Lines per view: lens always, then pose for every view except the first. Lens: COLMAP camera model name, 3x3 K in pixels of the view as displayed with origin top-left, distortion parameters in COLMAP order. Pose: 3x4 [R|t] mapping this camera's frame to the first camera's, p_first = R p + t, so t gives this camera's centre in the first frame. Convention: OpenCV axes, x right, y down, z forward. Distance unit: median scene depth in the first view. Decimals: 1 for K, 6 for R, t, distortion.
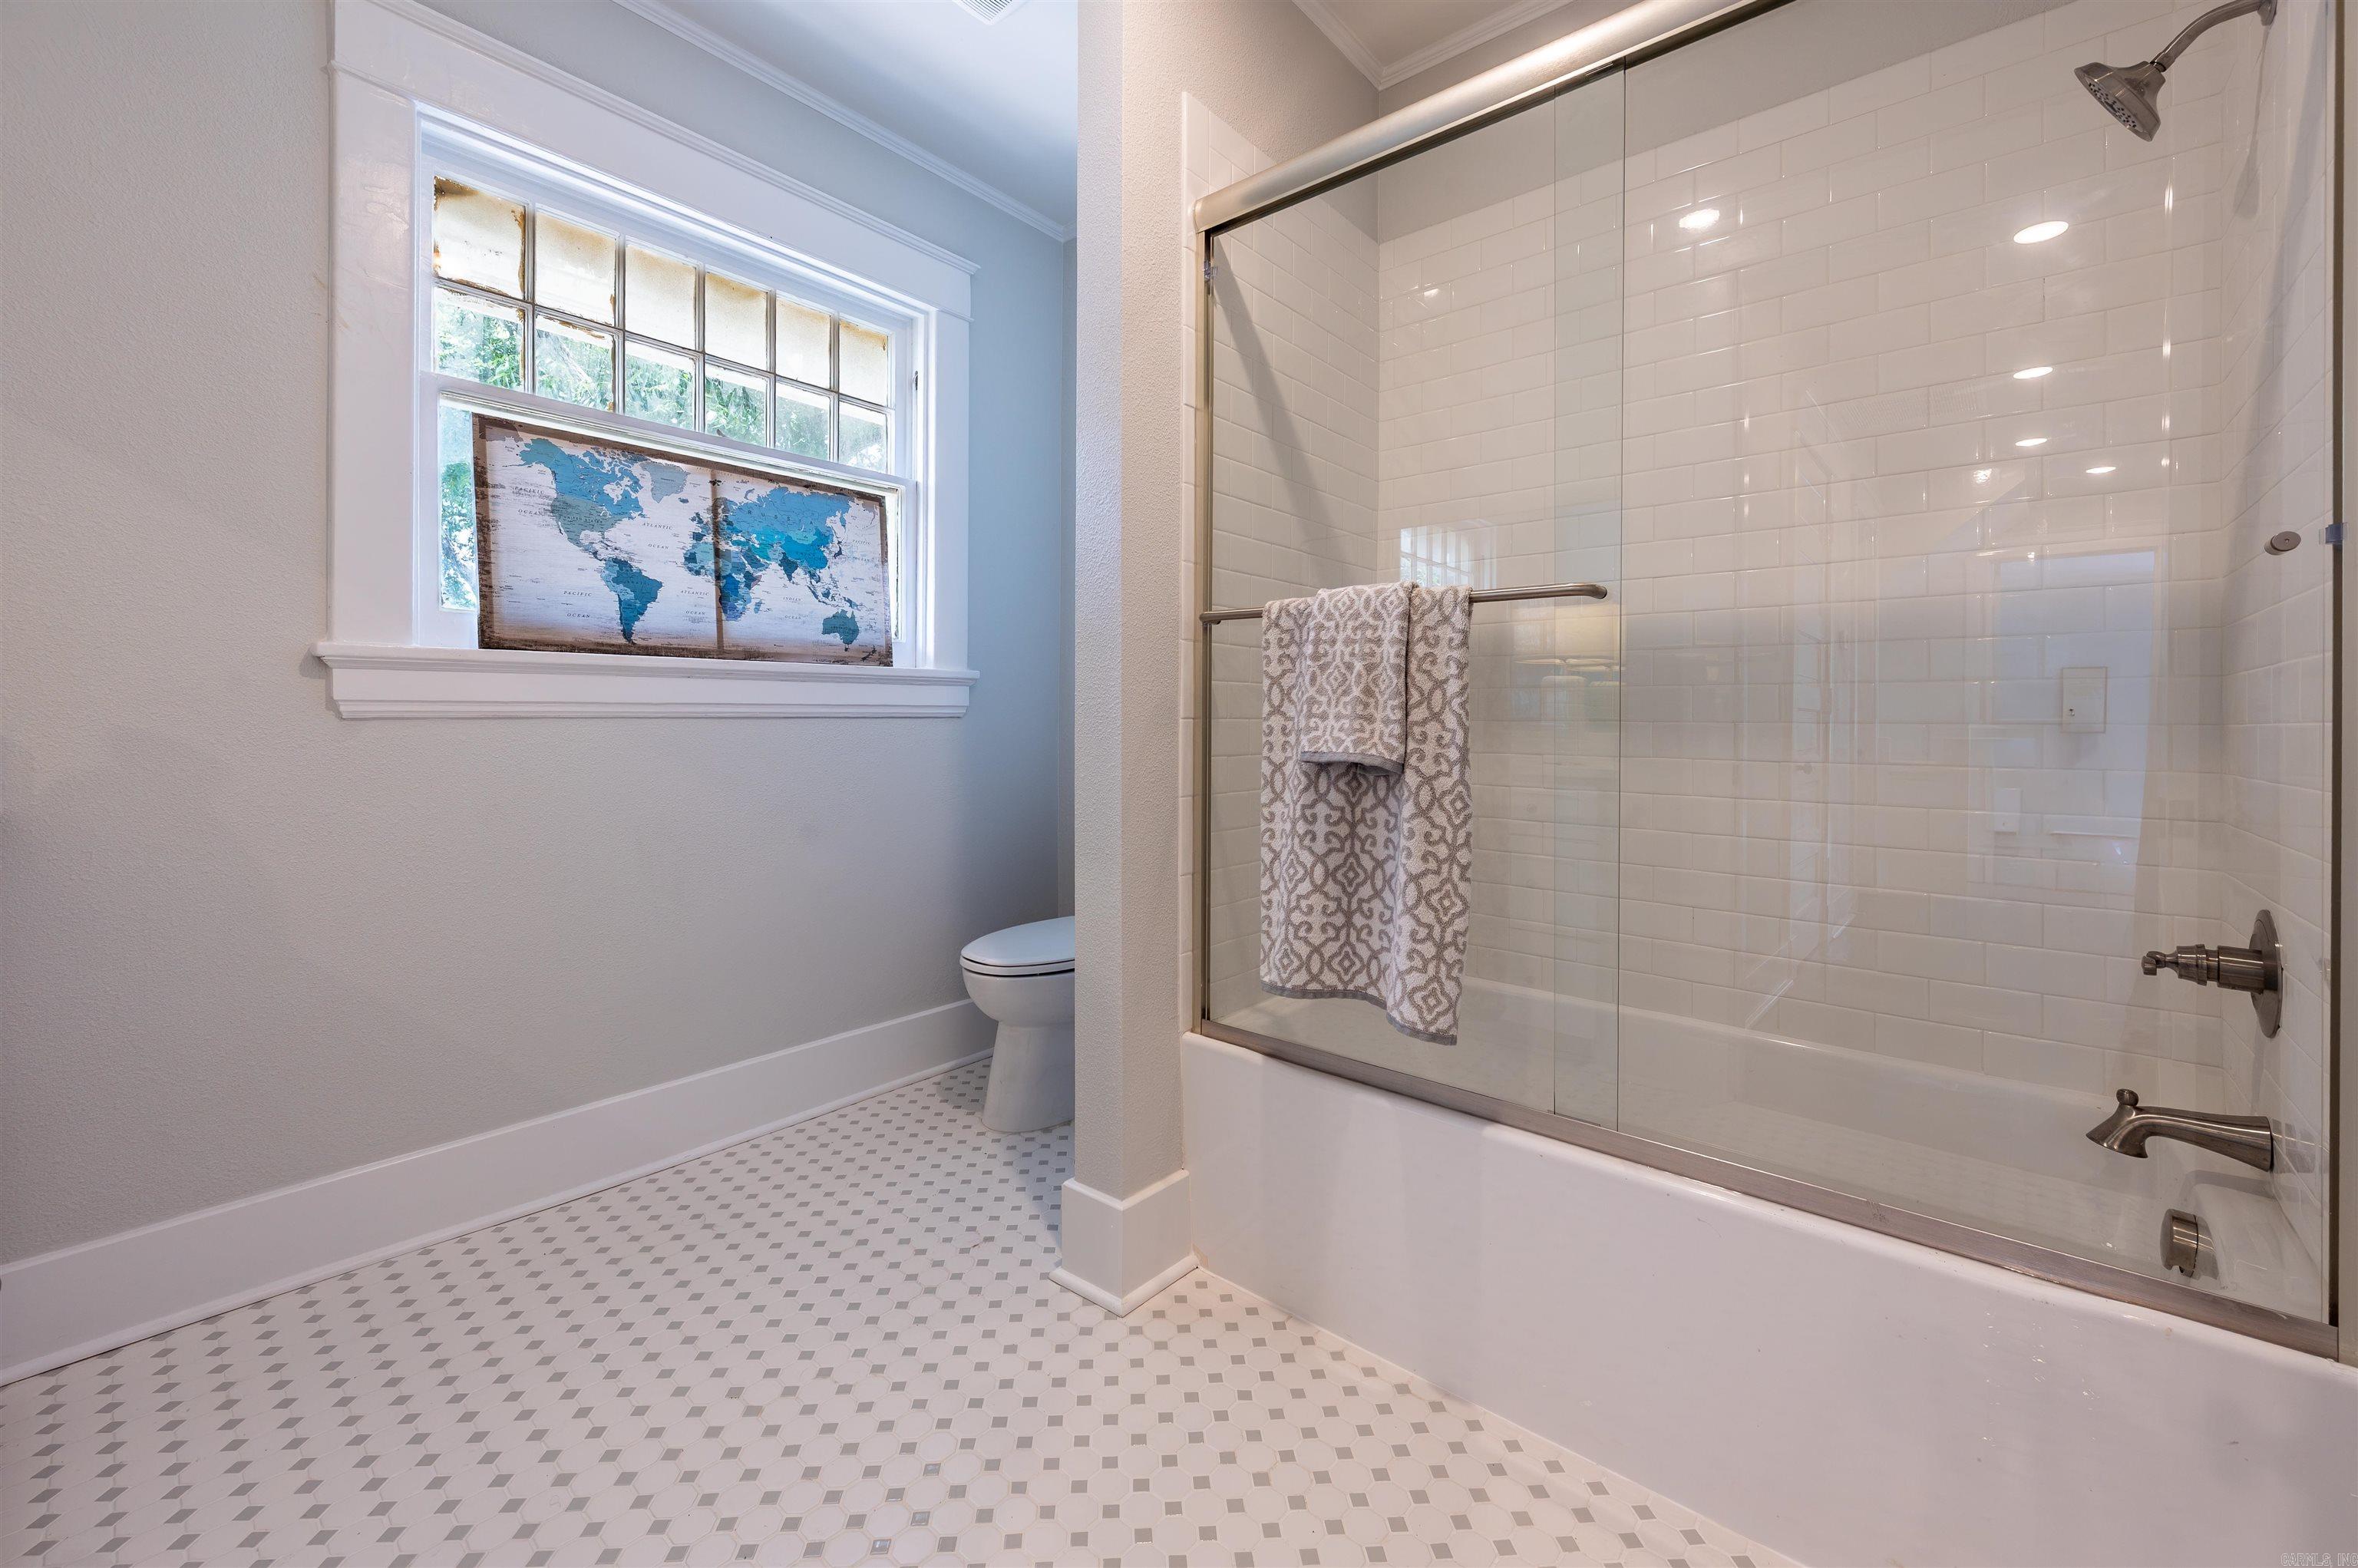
lens RADIAL K [[952.3, 0, 1175.9], [0, 952.3, 696.0], [0, 0, 1]] dist [0.001286, 0.000069]
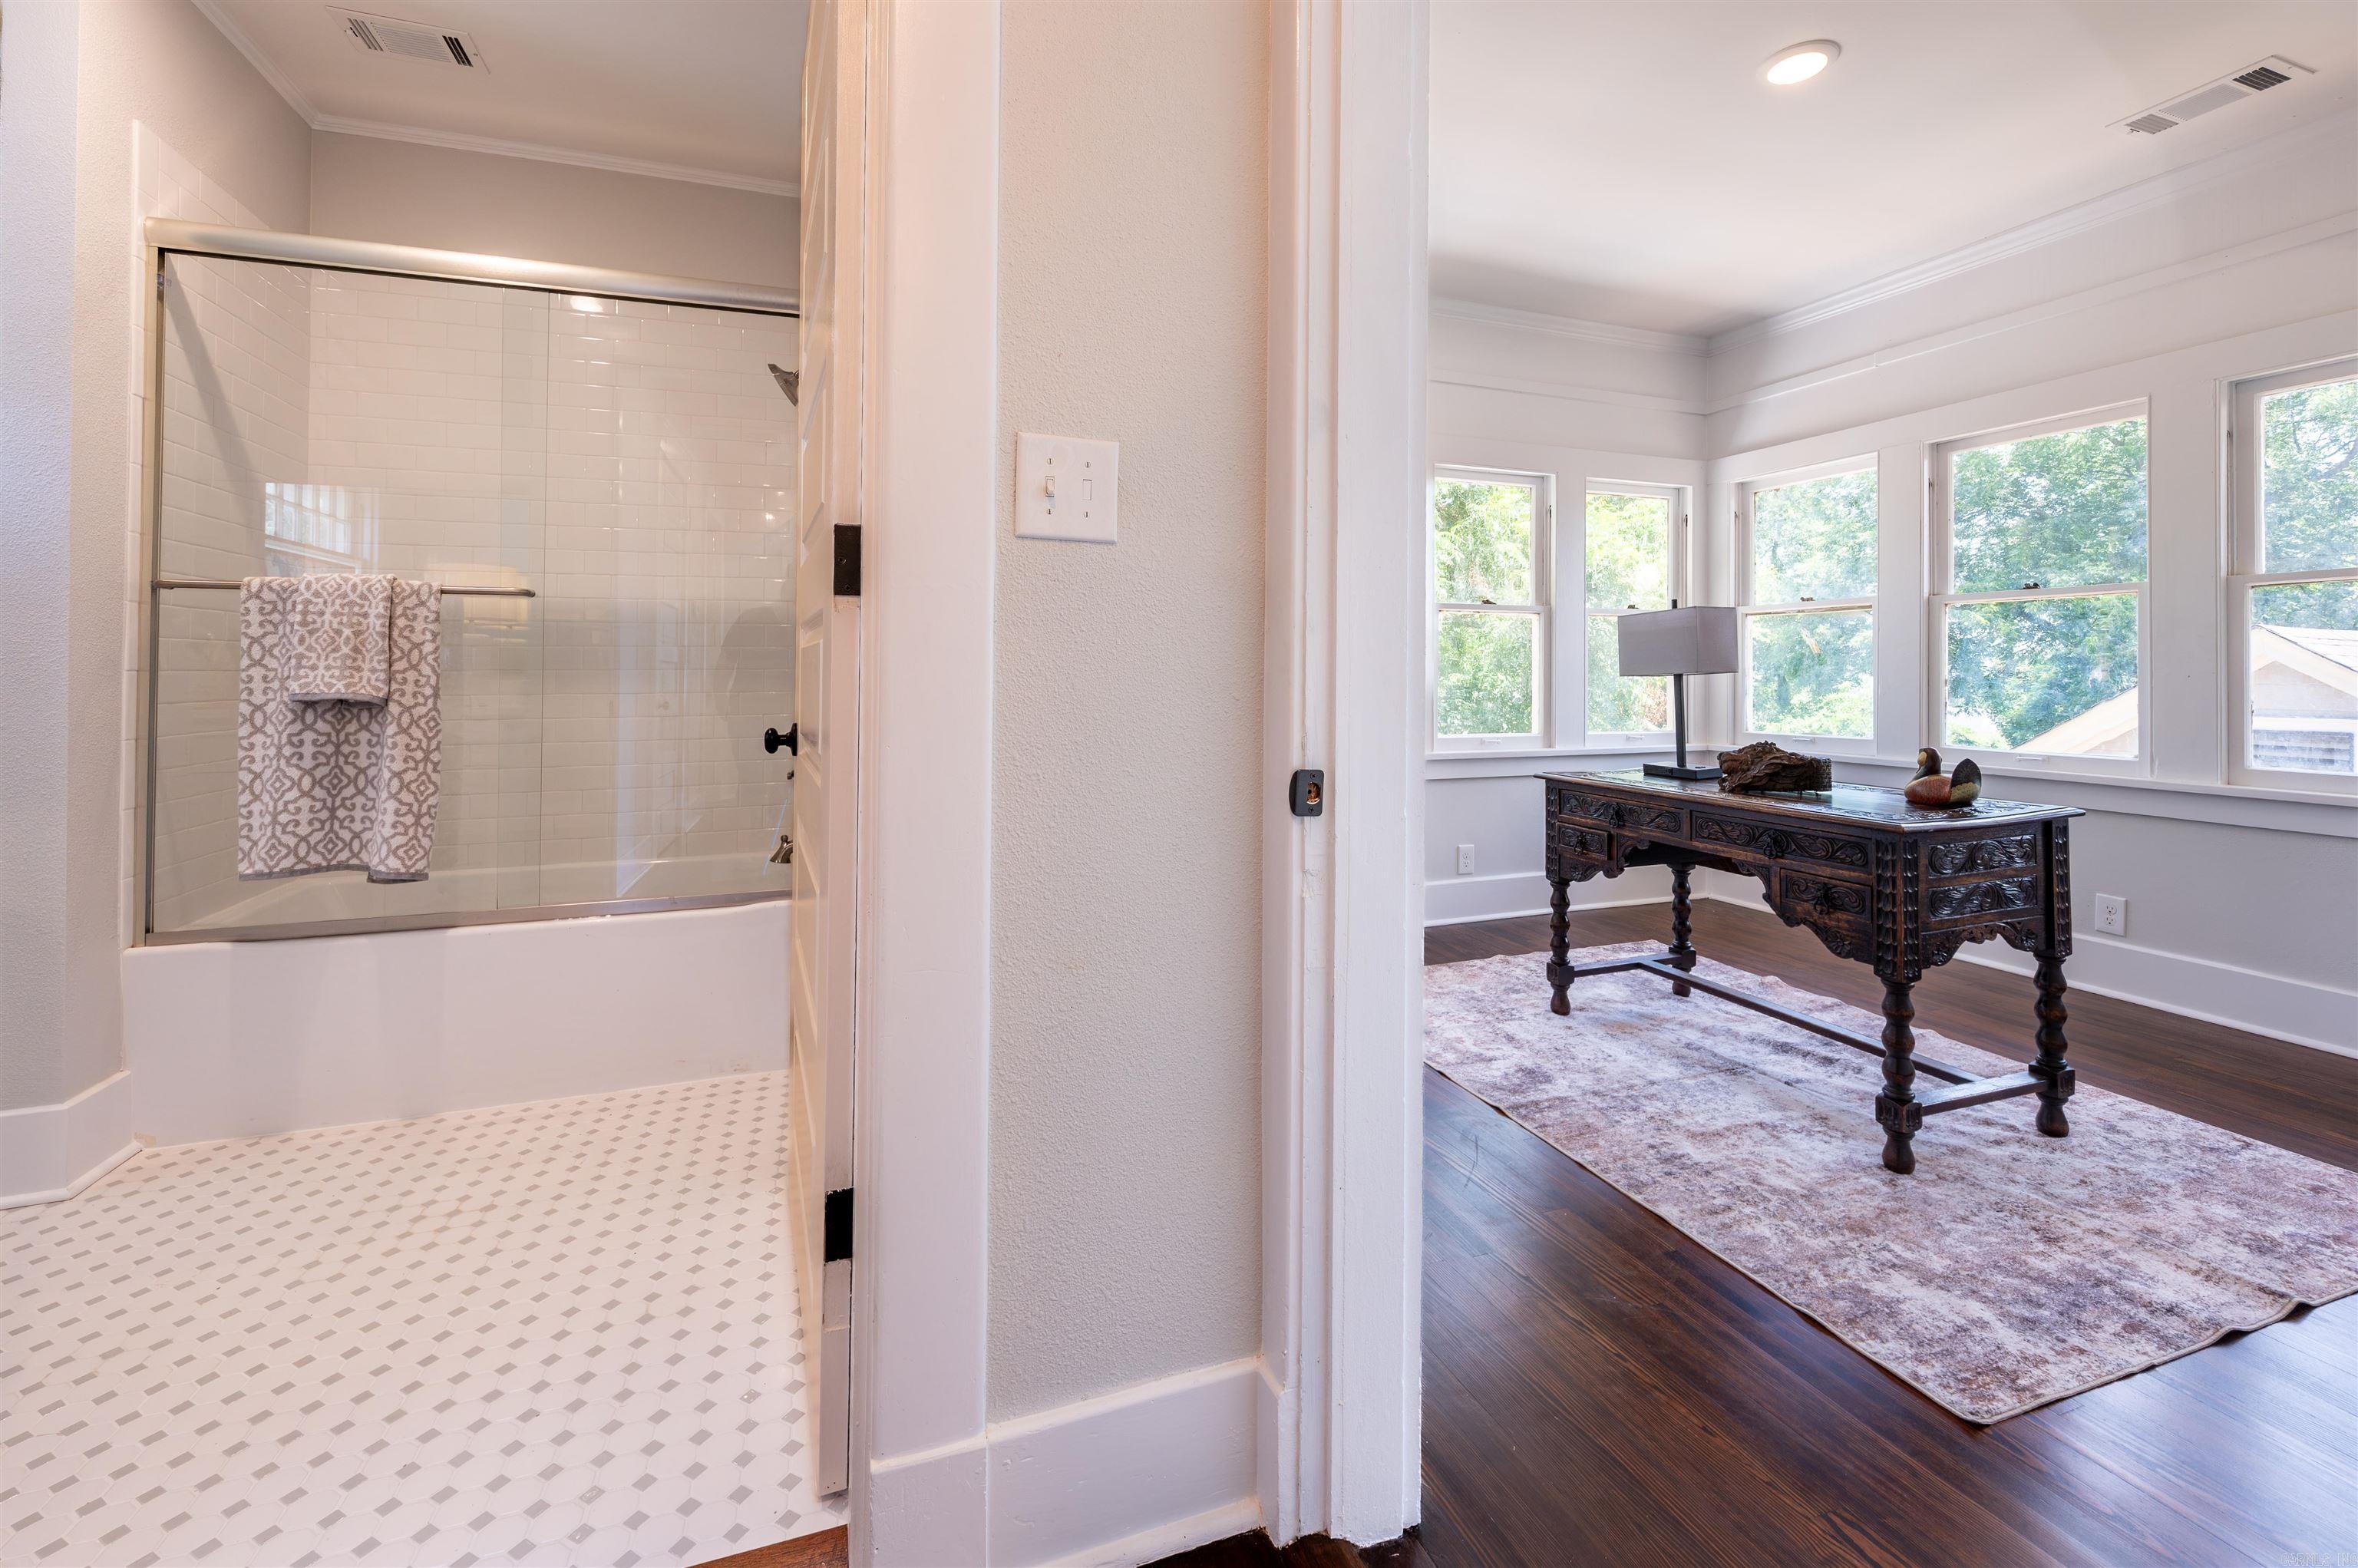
lens RADIAL K [[987.0, 0, 1161.9], [0, 987.0, 659.5], [0, 0, 1]] dist [-0.007688, 0.002885]
pose [[0.509137, 0.000186, 0.860686, -0.437461], [-0.011616, 0.999910, 0.006655, -0.013780], [-0.860607, -0.013387, 0.509093, -0.767709]]
